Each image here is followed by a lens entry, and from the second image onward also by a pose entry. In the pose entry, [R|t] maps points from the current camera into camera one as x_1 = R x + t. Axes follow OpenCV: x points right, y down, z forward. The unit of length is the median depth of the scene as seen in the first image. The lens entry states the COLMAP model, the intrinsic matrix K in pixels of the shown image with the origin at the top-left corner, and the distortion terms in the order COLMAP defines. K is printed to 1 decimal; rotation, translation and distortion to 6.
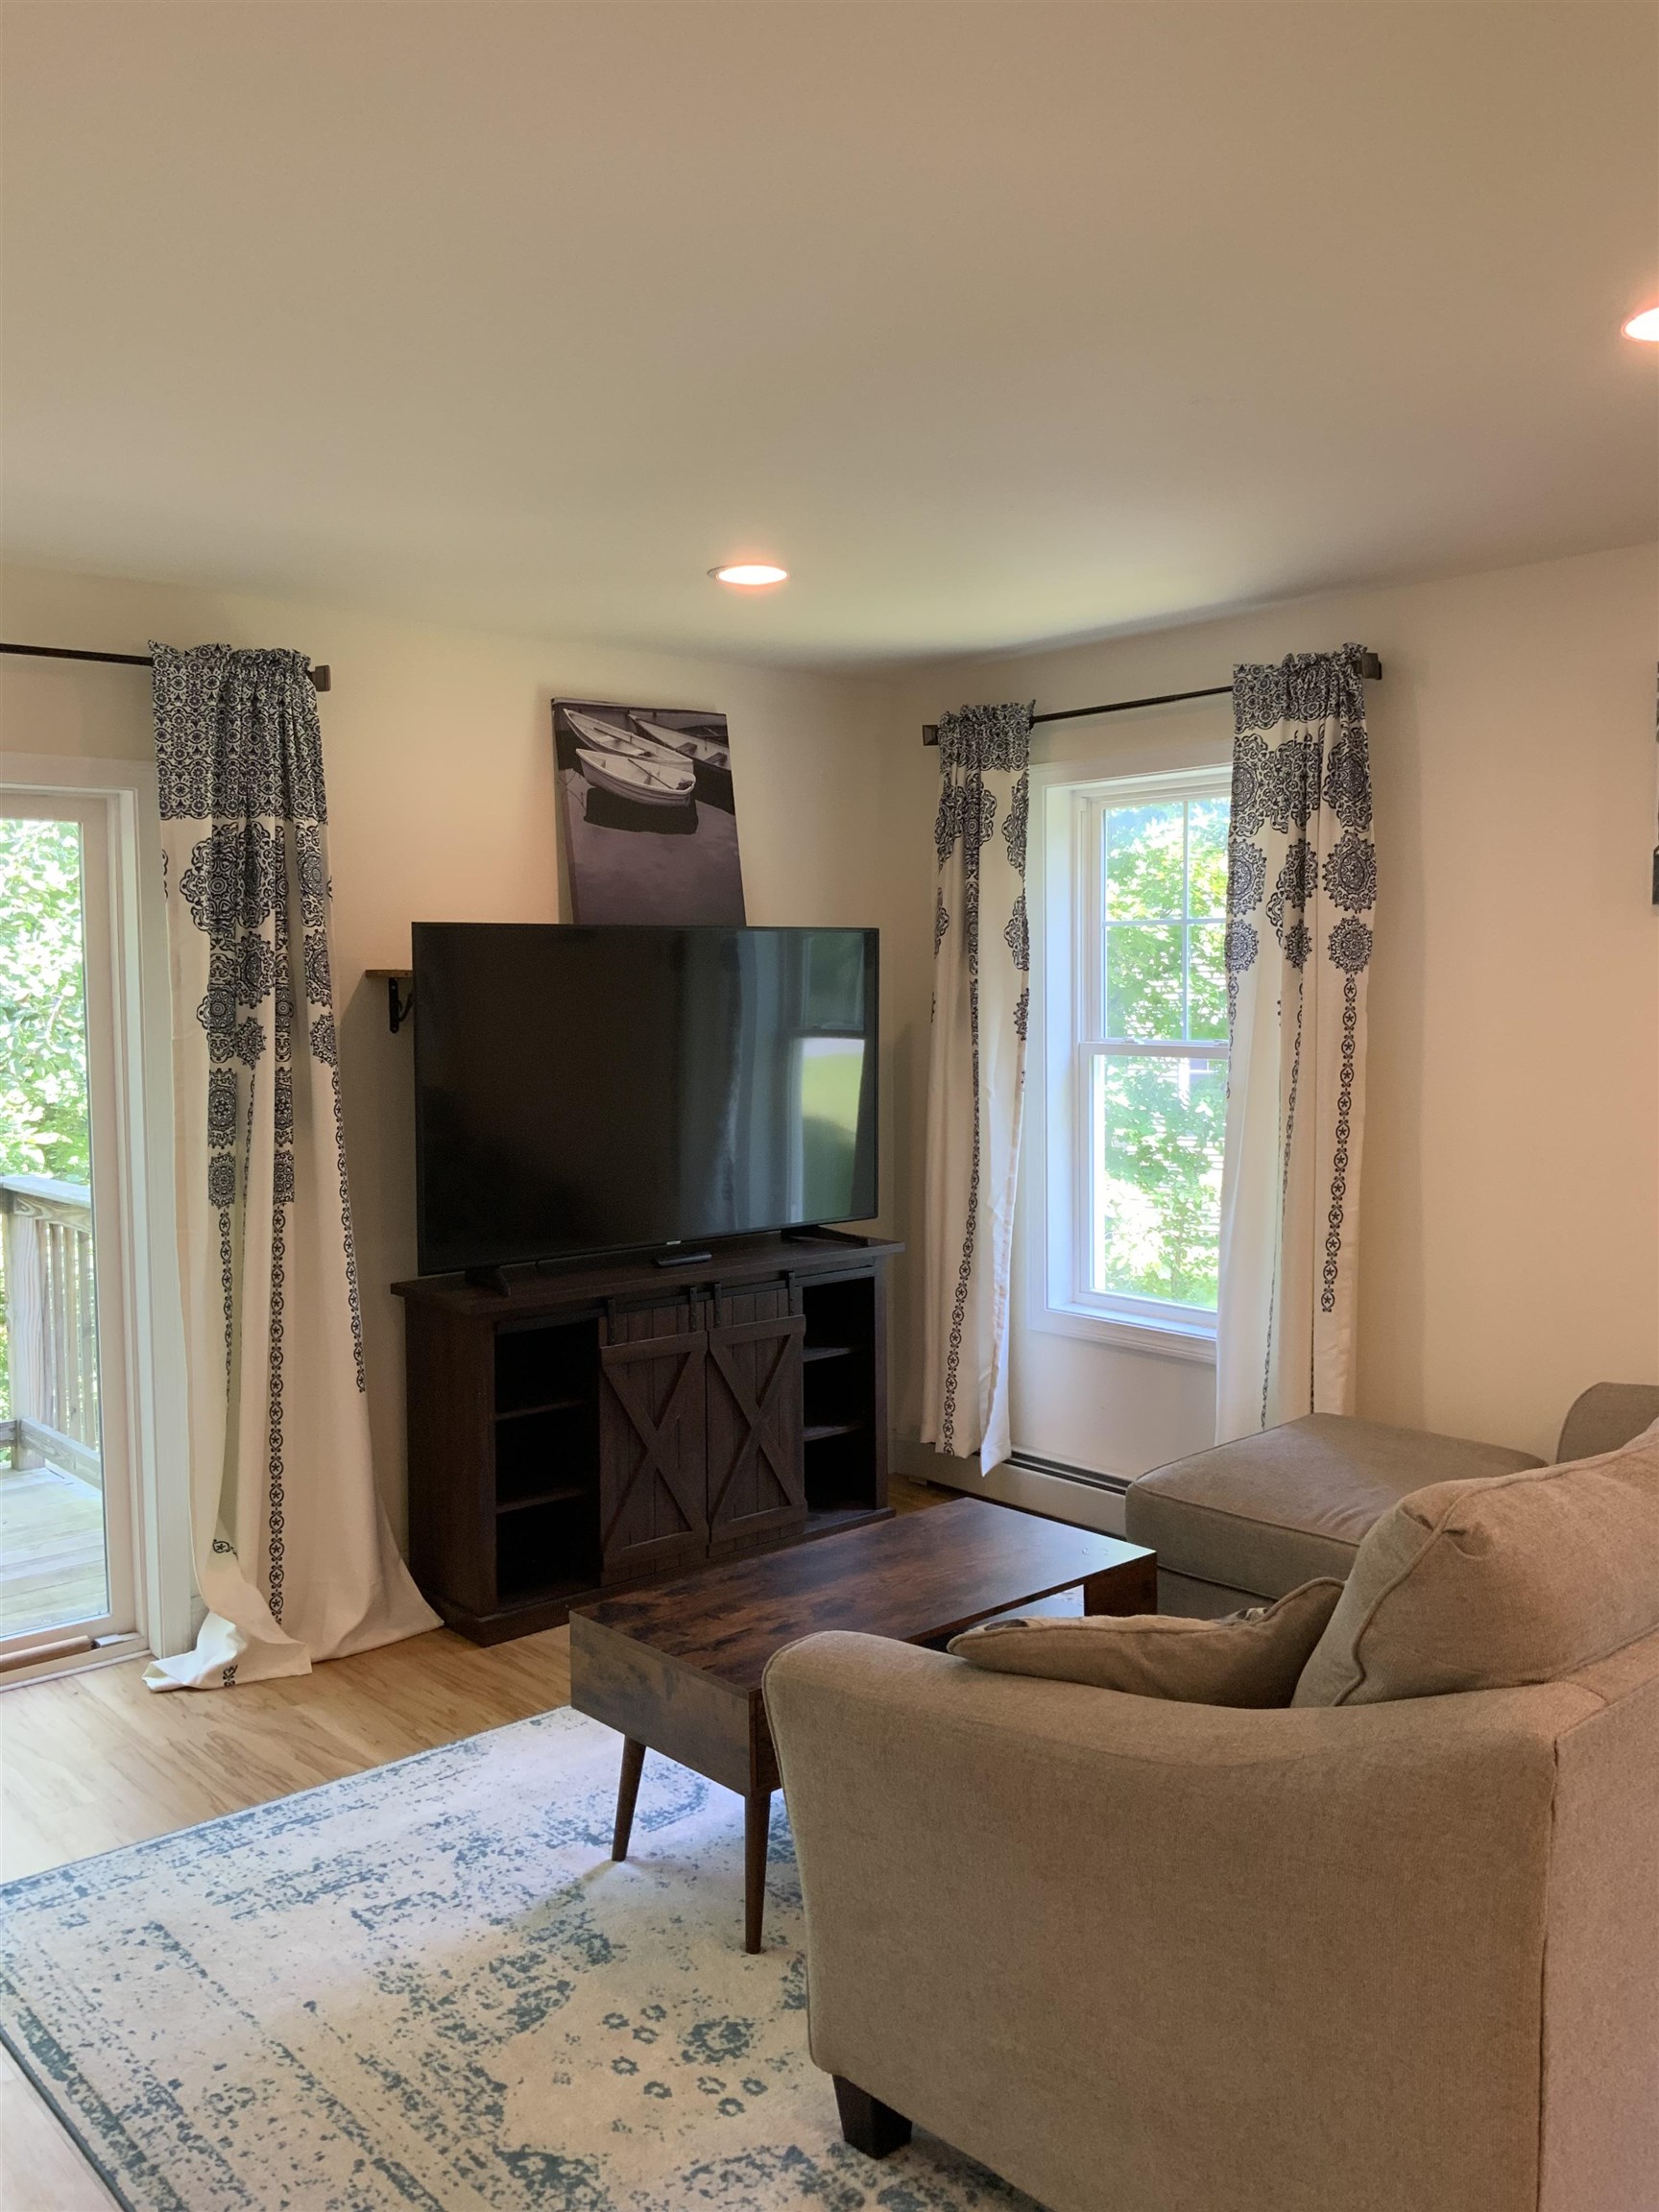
lens RADIAL K [[1856.3, 0, 829.5], [0, 1856.3, 1106.0], [0, 0, 1]] dist [0.103686, -0.131659]
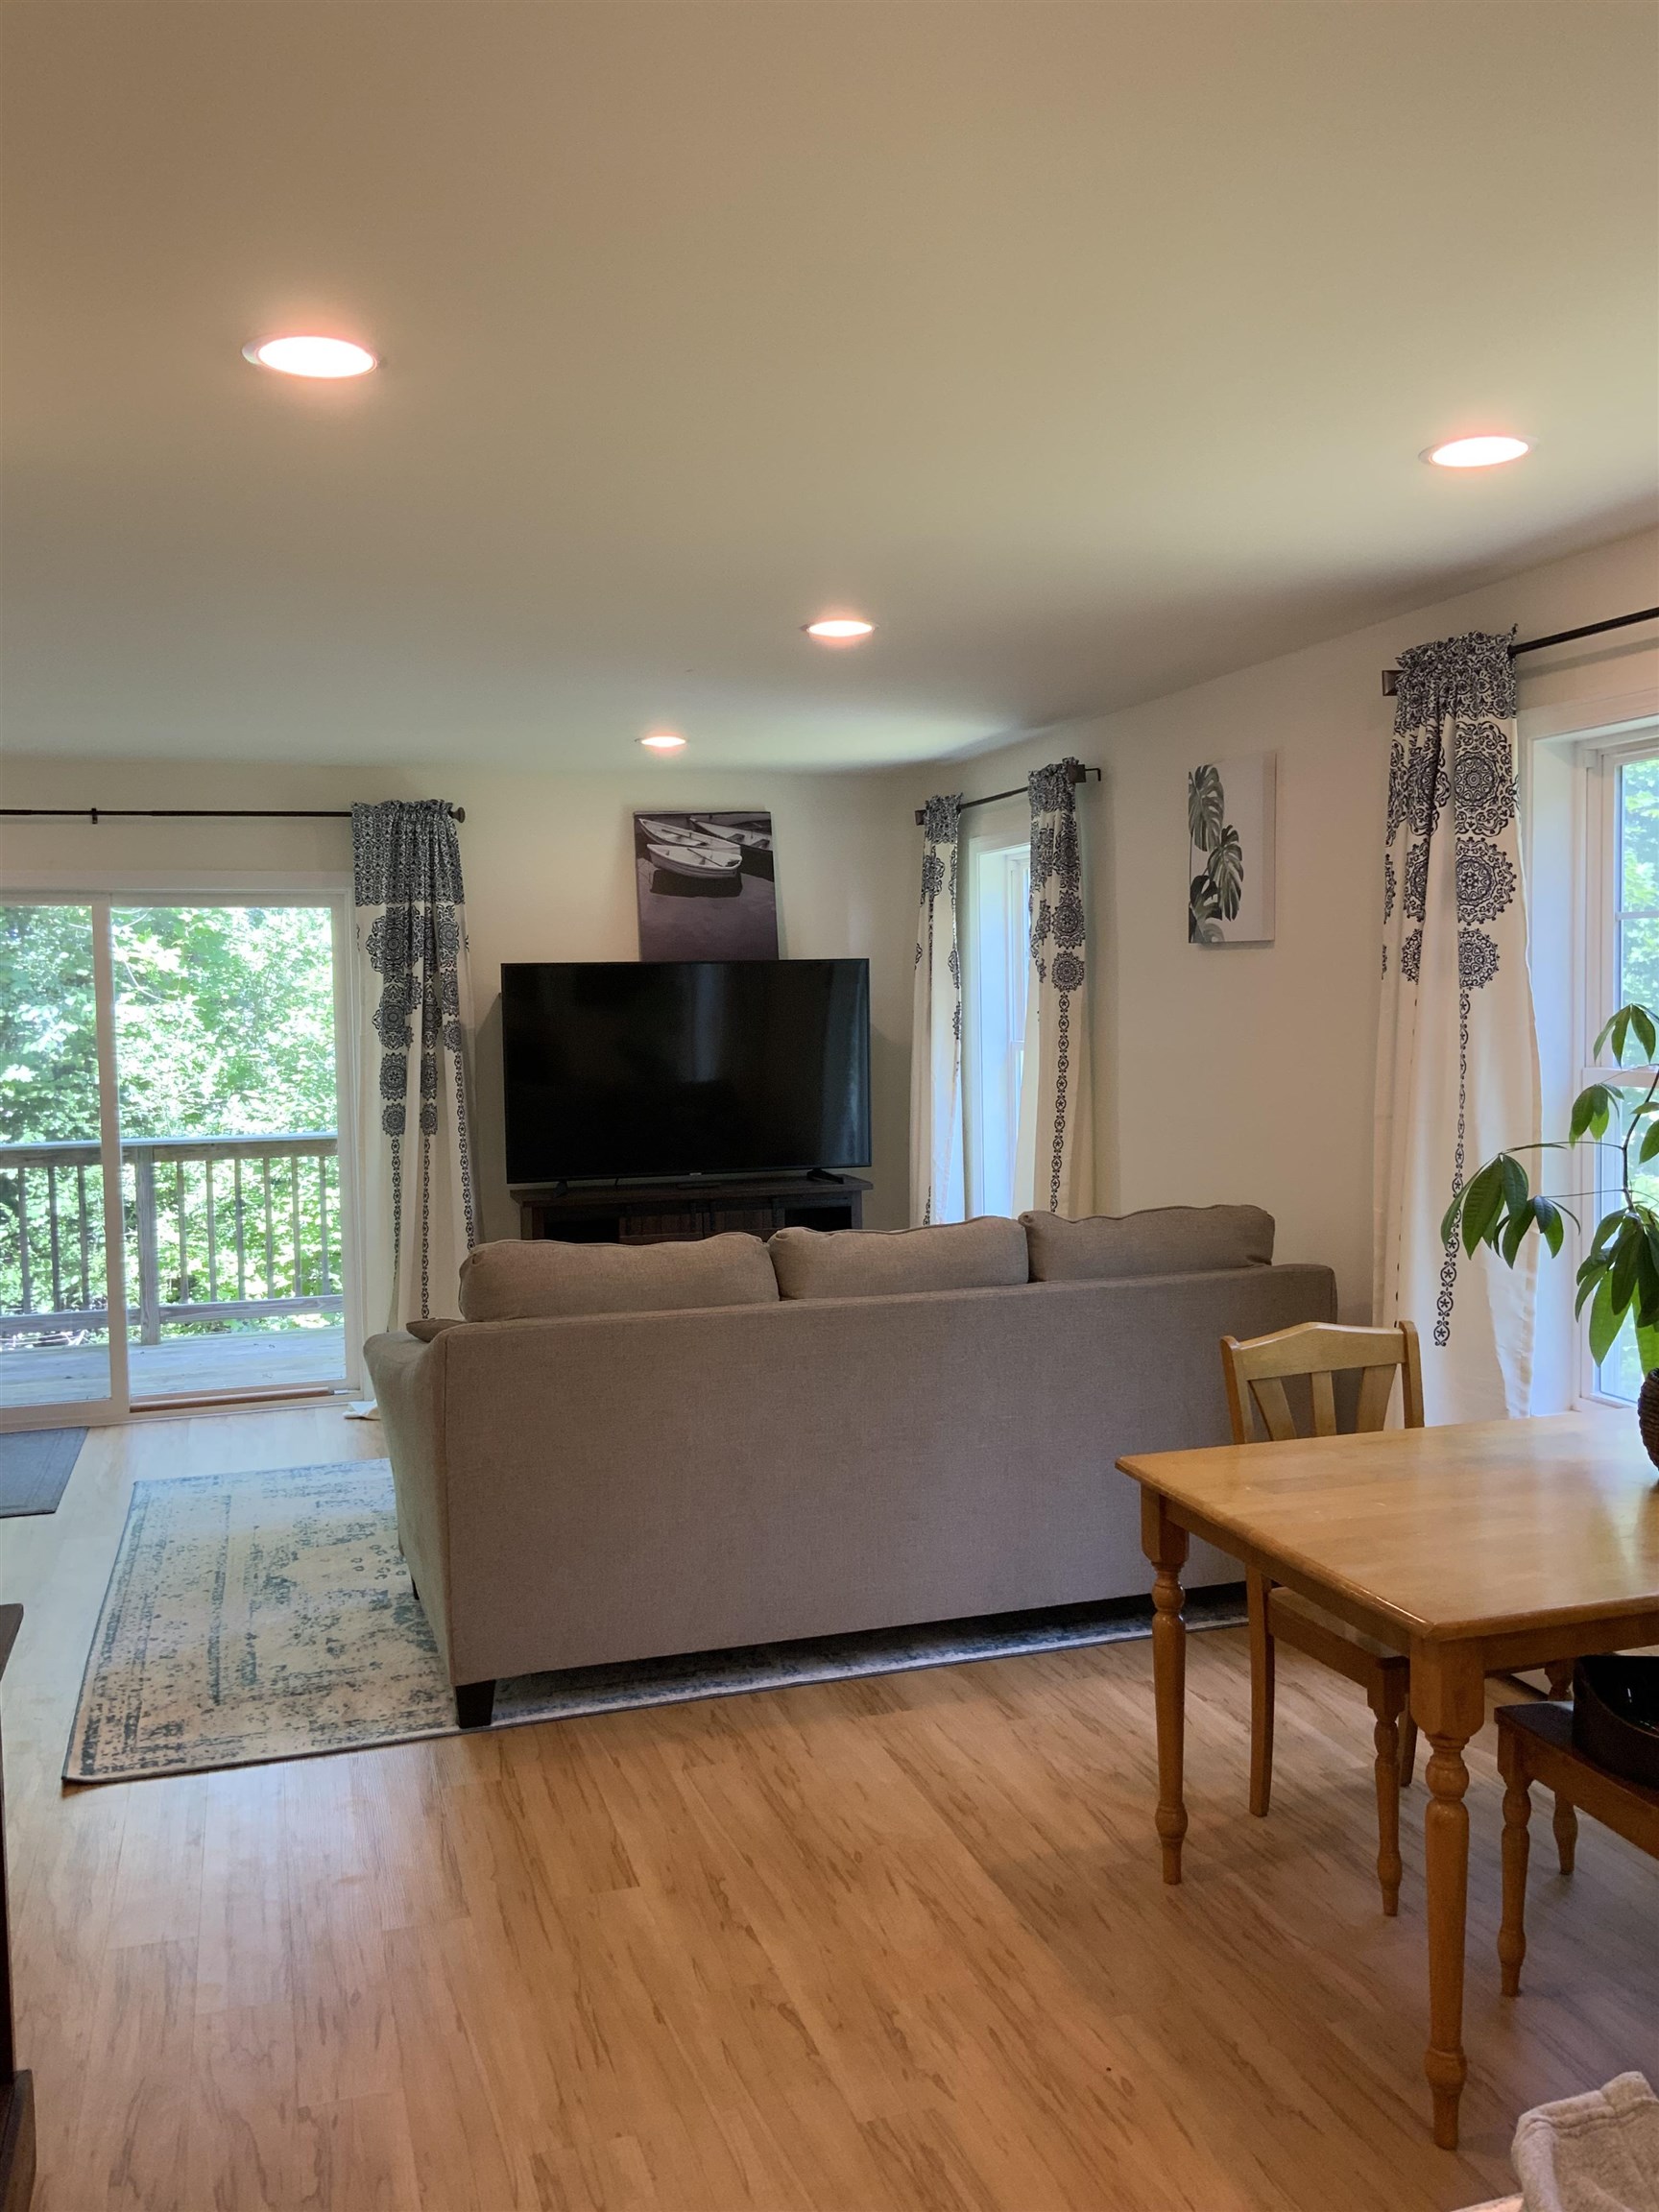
lens RADIAL K [[1856.3, 0, 829.5], [0, 1856.3, 1106.0], [0, 0, 1]] dist [0.103686, -0.131659]
pose [[0.914865, 0.018362, -0.403342, 0.681848], [-0.018487, 0.999823, 0.003584, 0.013640], [0.403337, 0.004178, 0.915042, -0.355321]]
